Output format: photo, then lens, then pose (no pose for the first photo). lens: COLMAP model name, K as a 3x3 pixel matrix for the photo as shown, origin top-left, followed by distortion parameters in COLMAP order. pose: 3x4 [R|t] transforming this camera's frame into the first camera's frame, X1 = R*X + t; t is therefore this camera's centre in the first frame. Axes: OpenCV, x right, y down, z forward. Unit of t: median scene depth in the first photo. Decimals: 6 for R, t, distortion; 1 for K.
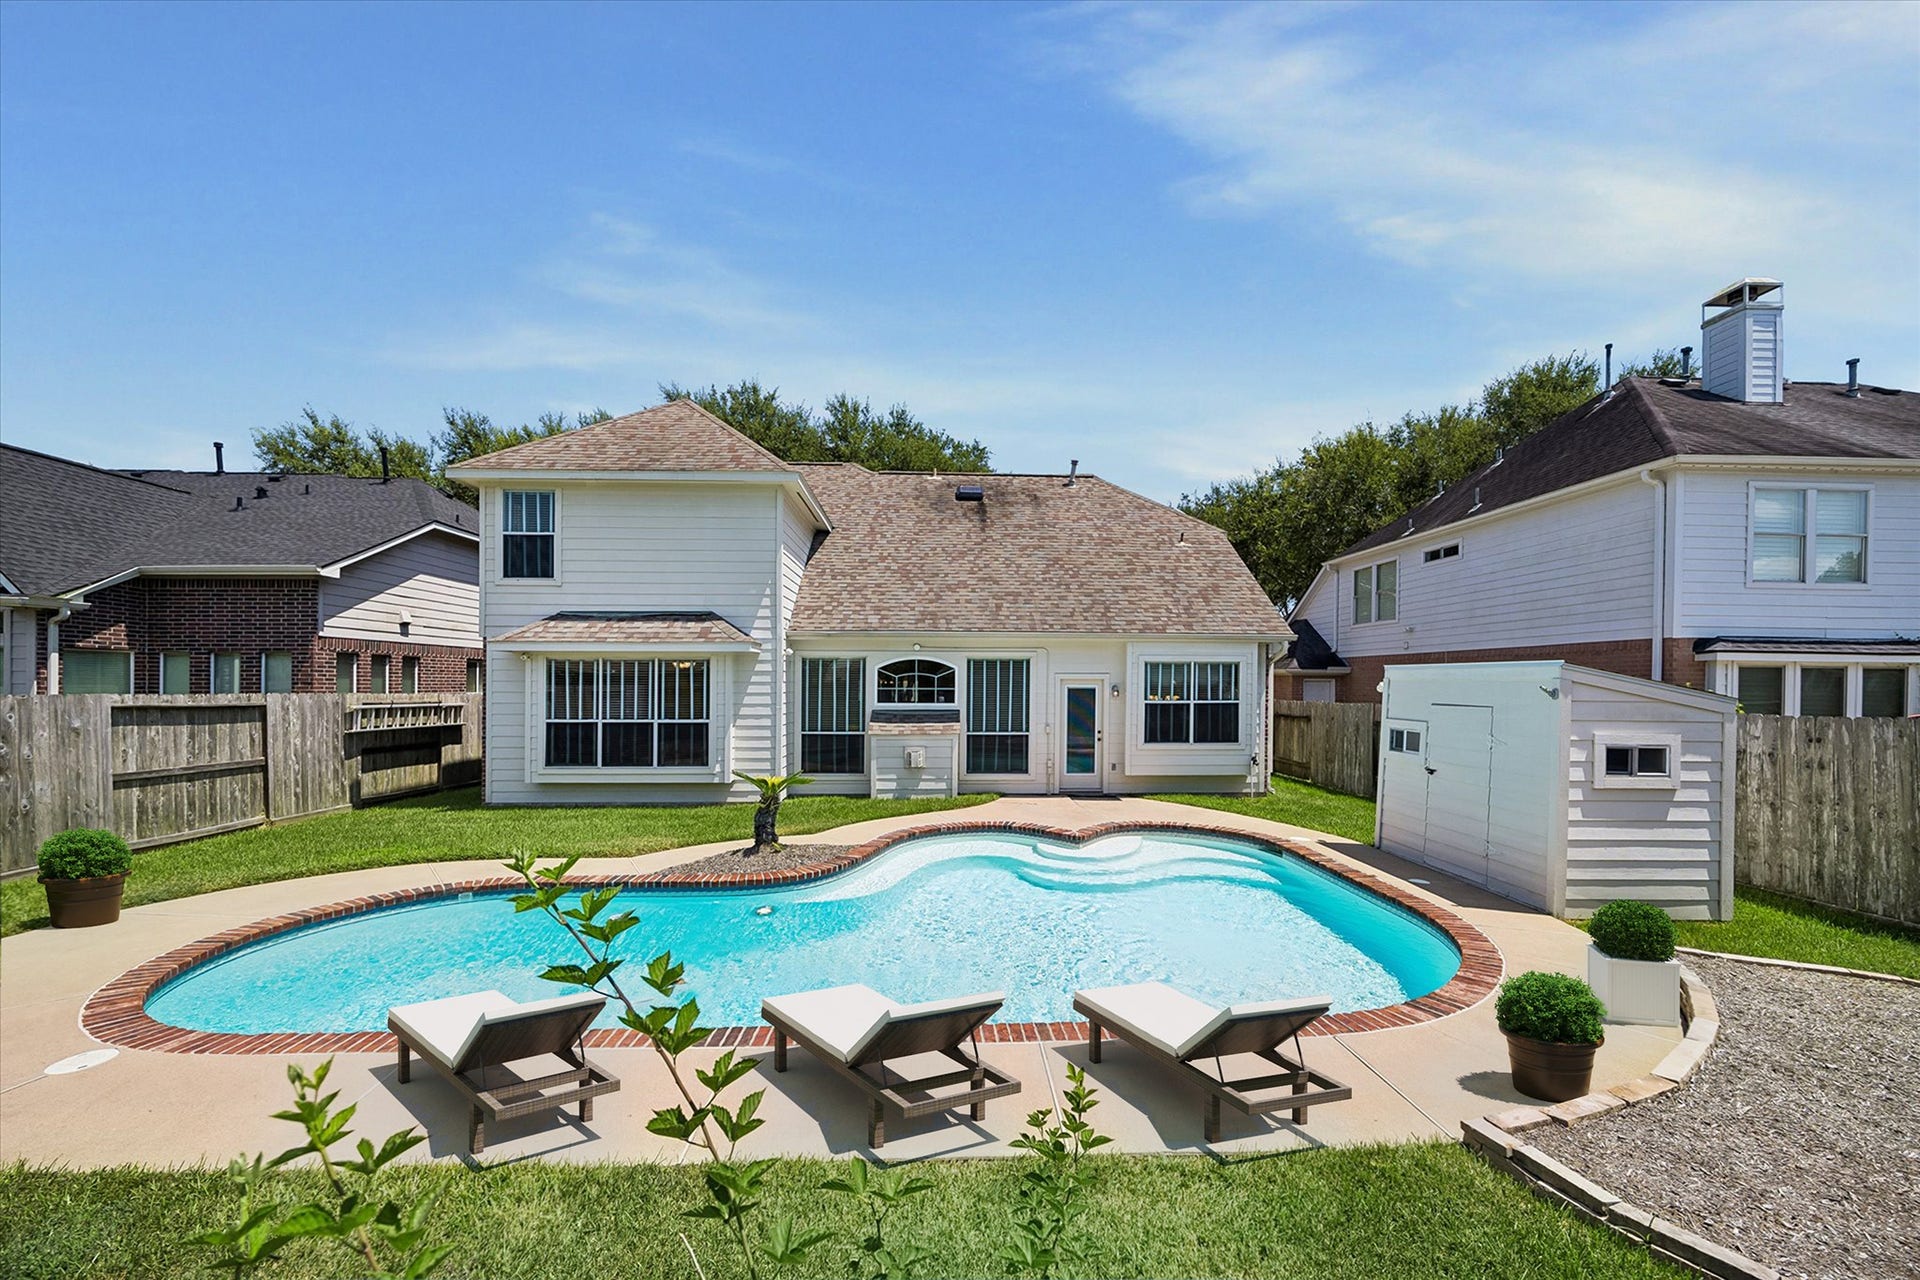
lens RADIAL K [[732.3, 0, 886.0], [0, 732.3, 699.4], [0, 0, 1]] dist [-0.001545, -0.000572]
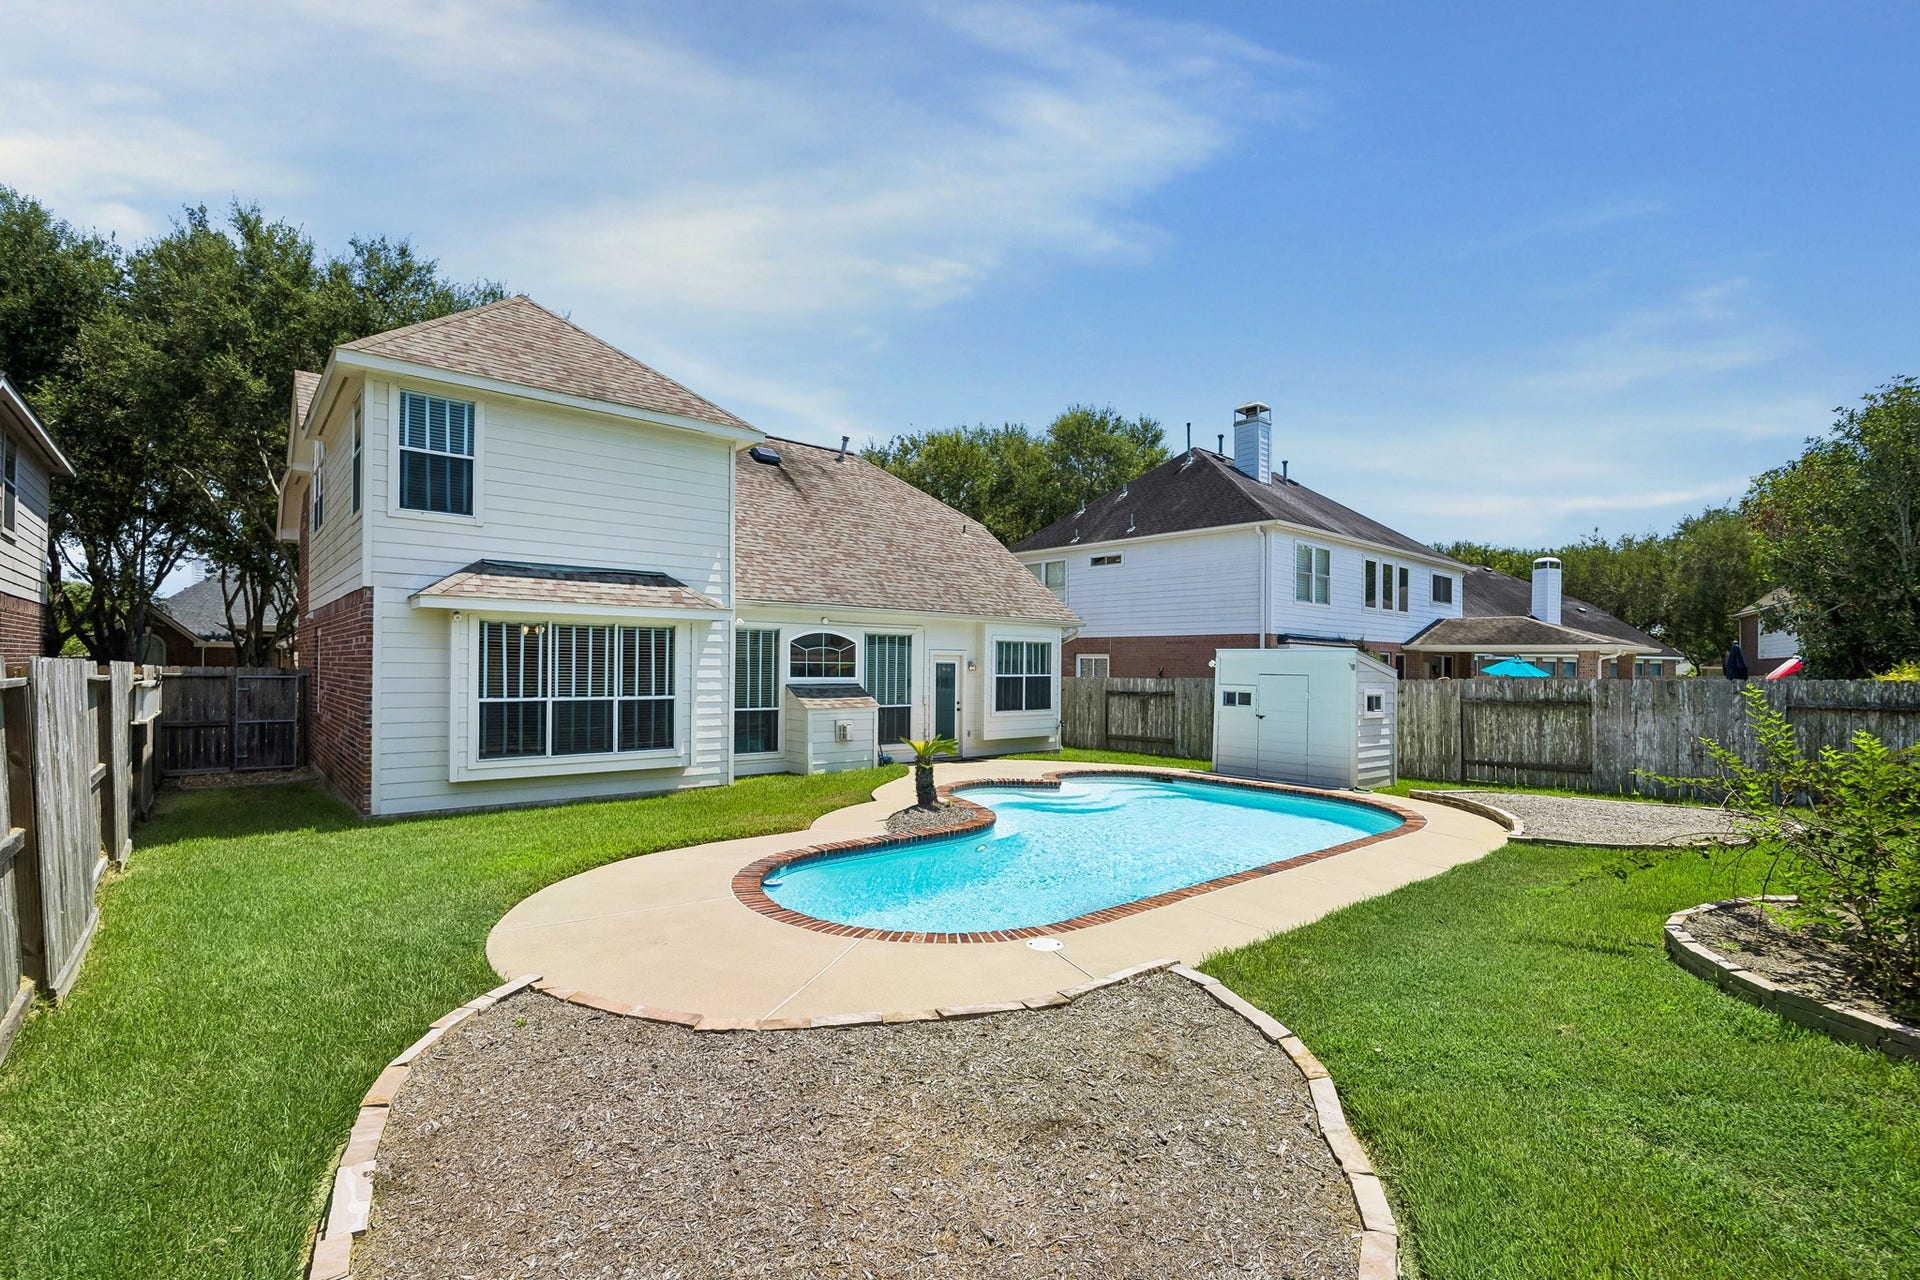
lens RADIAL K [[946.5, 0, 870.4], [0, 946.5, 664.5], [0, 0, 1]] dist [0.001475, 0.000301]
pose [[0.776997, 0.006270, 0.629474, -0.750787], [0.004313, 0.999874, -0.015283, 0.008149], [-0.629490, 0.014589, 0.776872, -0.037020]]
